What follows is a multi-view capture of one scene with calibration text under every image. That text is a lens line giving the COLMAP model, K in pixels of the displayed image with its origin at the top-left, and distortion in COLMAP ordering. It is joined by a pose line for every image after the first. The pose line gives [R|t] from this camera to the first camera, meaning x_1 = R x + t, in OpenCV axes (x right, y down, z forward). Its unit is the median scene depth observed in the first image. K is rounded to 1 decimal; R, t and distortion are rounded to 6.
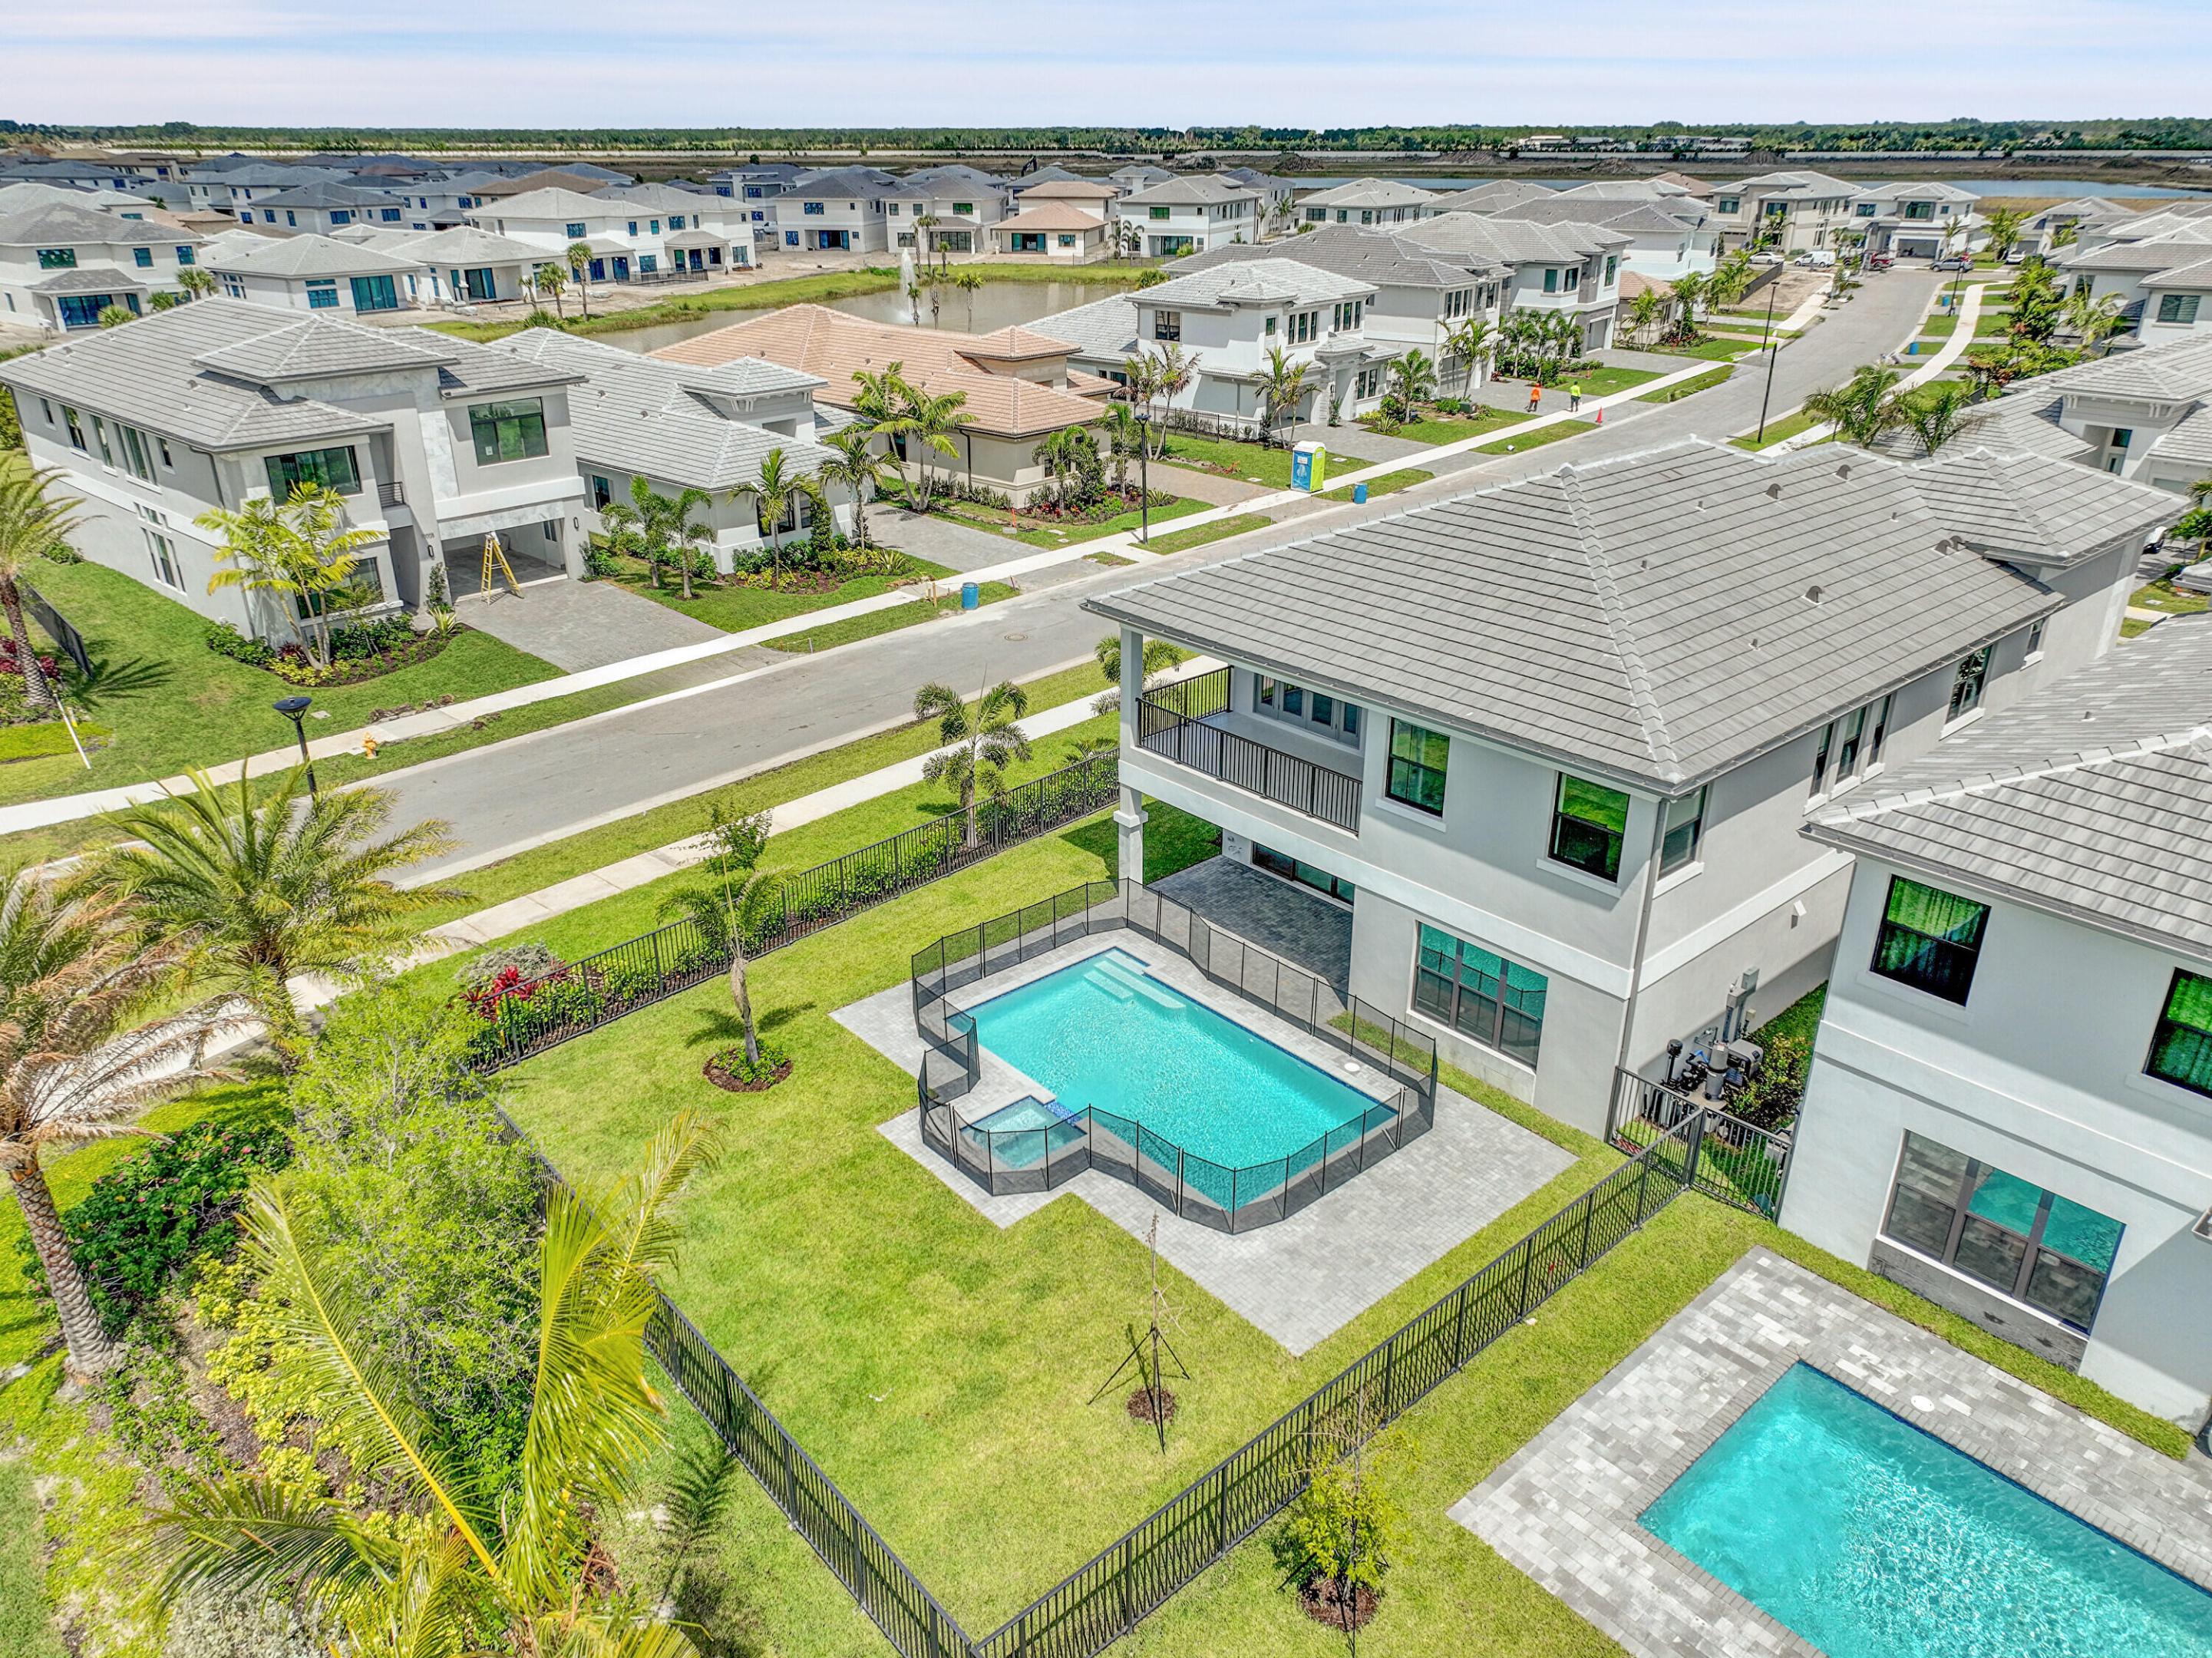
lens RADIAL K [[1554.2, 0, 1115.2], [0, 1554.2, 827.4], [0, 0, 1]] dist [0.008343, 0.003996]
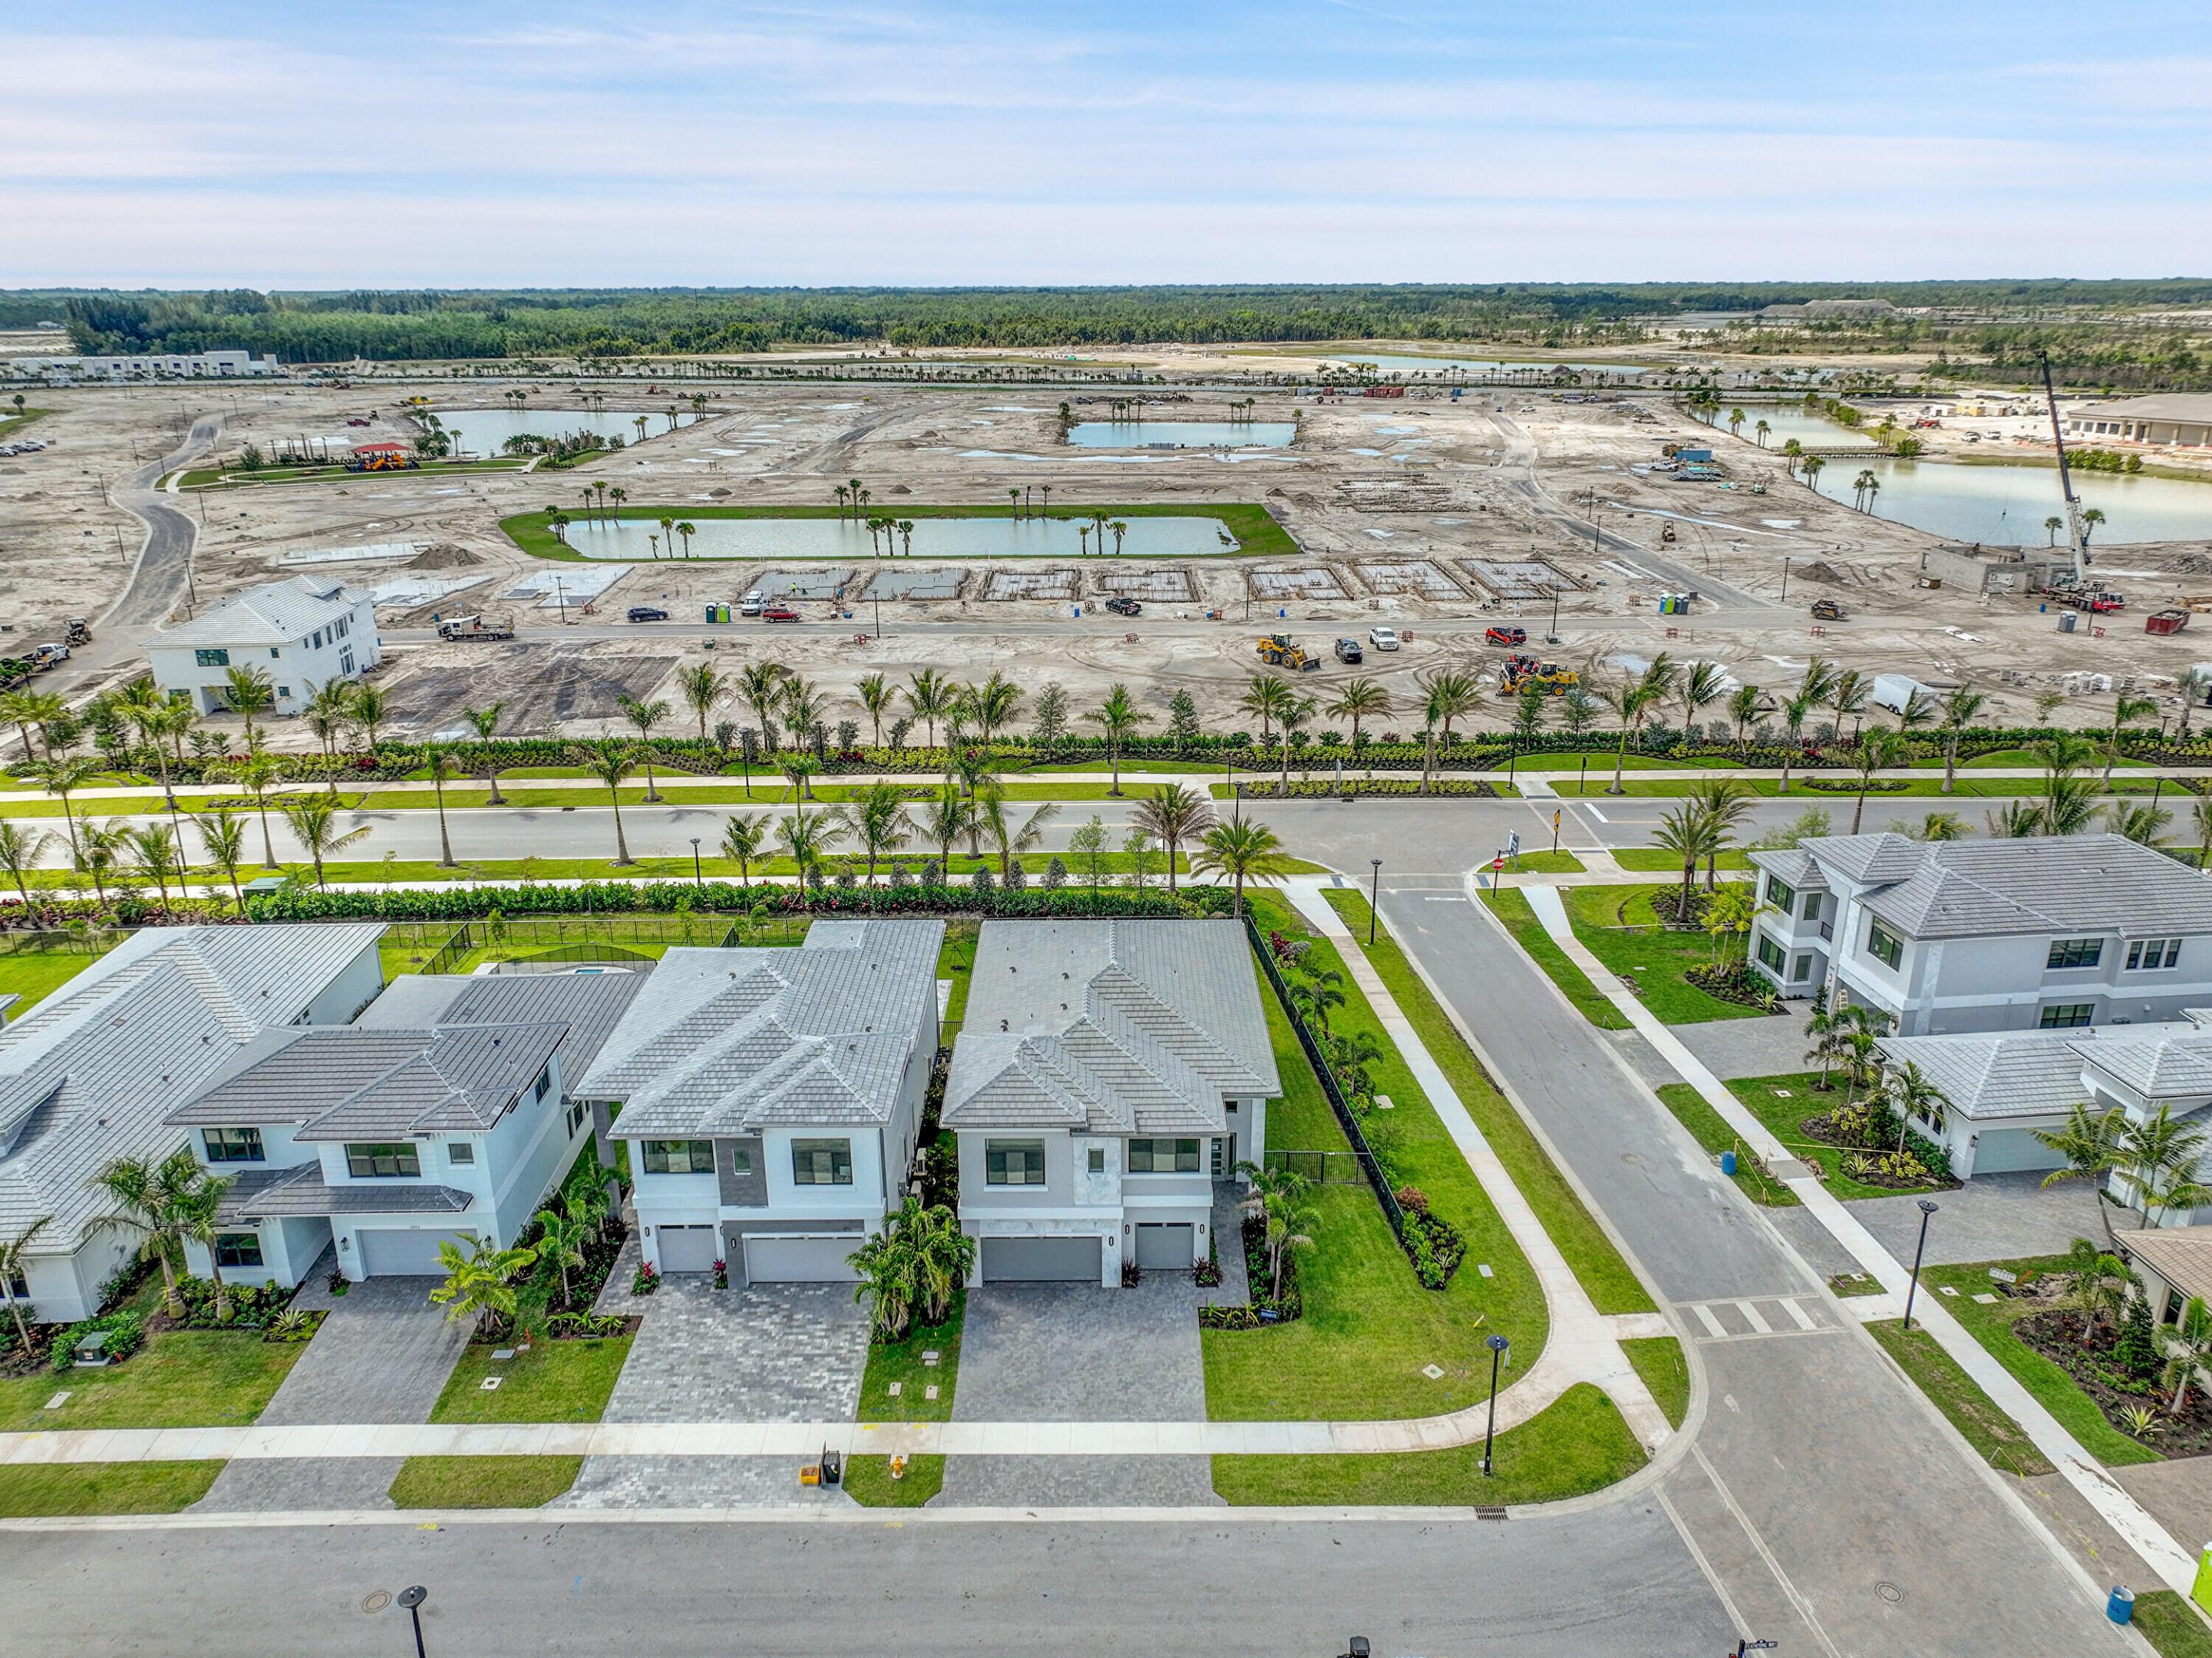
lens RADIAL K [[1552.0, 0, 1106.0], [0, 1552.0, 829.0], [0, 0, 1]] dist [-0.000313, 0.014921]
pose [[-0.660939, 0.254261, -0.706053, 1.150942], [-0.301501, 0.771609, 0.560105, -0.992467], [0.687209, 0.583071, -0.433327, 1.146860]]
